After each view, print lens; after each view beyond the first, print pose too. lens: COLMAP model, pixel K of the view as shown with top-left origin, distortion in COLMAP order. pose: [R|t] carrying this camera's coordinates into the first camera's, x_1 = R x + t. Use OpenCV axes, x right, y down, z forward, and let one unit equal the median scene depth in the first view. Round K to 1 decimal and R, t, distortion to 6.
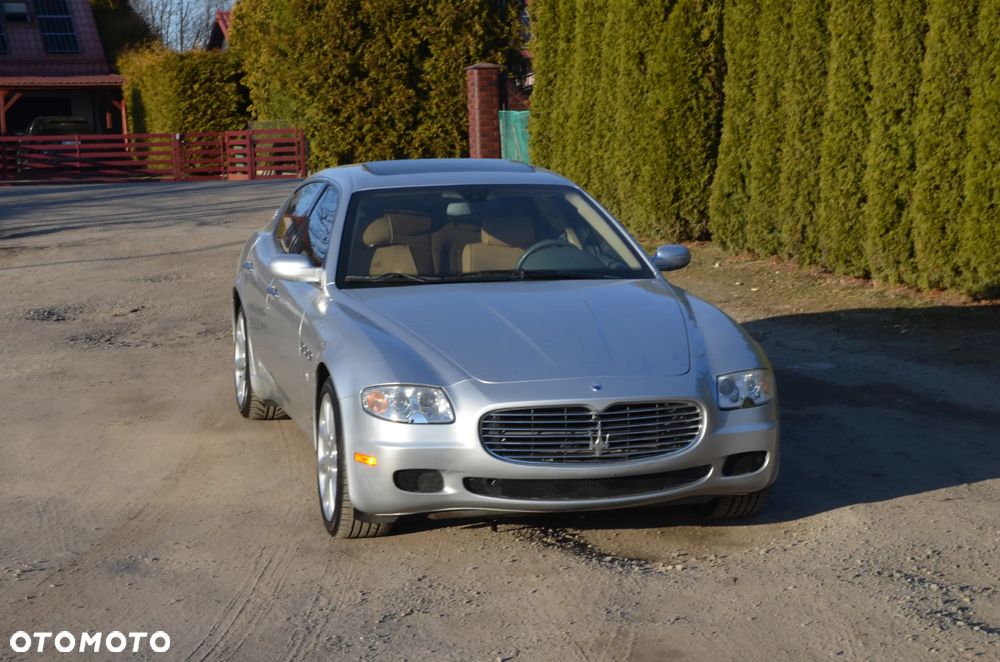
lens RADIAL K [[2022.9, 0, 520.8], [0, 2022.9, 346.5], [0, 0, 1]] dist [0.168401, 0.527589]
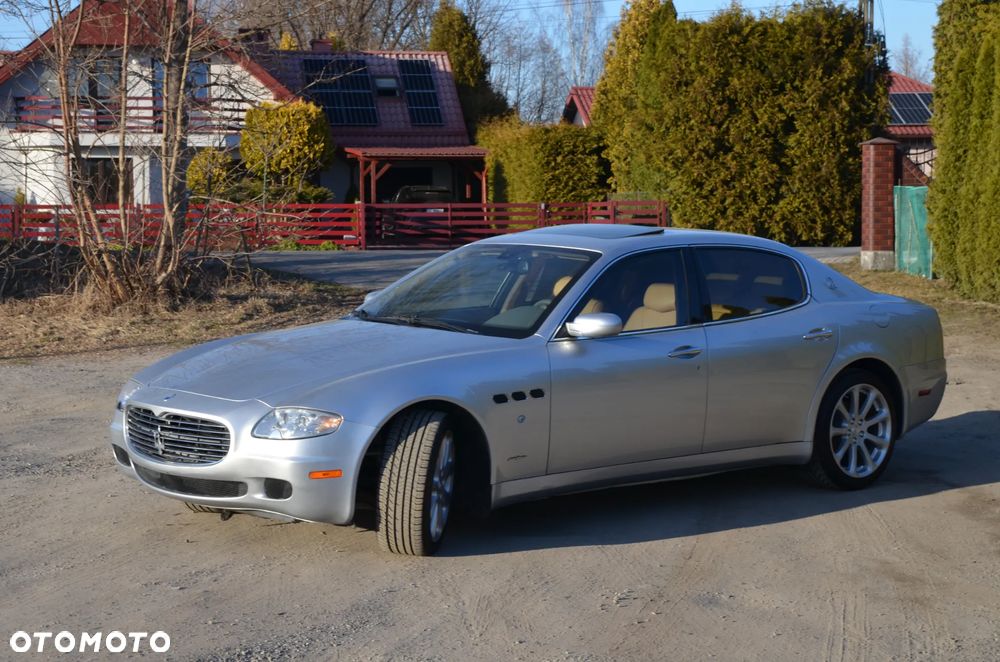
lens RADIAL K [[2022.9, 0, 520.8], [0, 2022.9, 346.5], [0, 0, 1]] dist [0.168401, 0.527589]
pose [[0.988085, 0.033862, -0.150135, -0.052386], [-0.039260, 0.998679, -0.033135, 0.005173], [0.148815, 0.038635, 0.988110, -0.029420]]
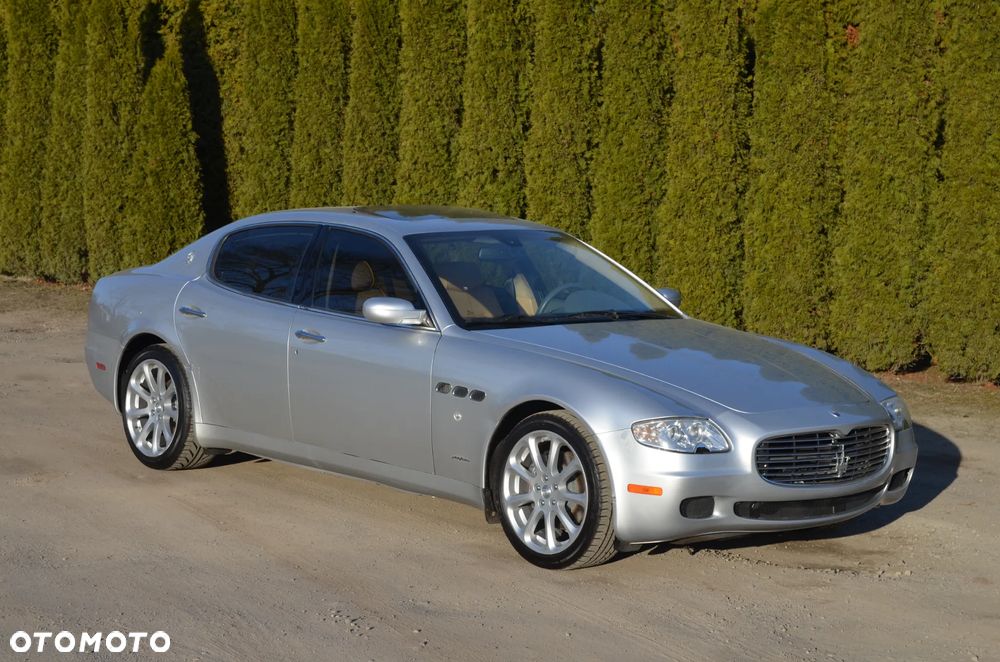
lens RADIAL K [[1946.1, 0, 516.1], [0, 1946.1, 344.8], [0, 0, 1]] dist [0.164796, 0.364696]
pose [[0.882023, -0.014484, 0.470984, -0.231773], [0.027060, 0.999435, -0.019940, -0.000418], [-0.470429, 0.030332, 0.881917, 0.052473]]
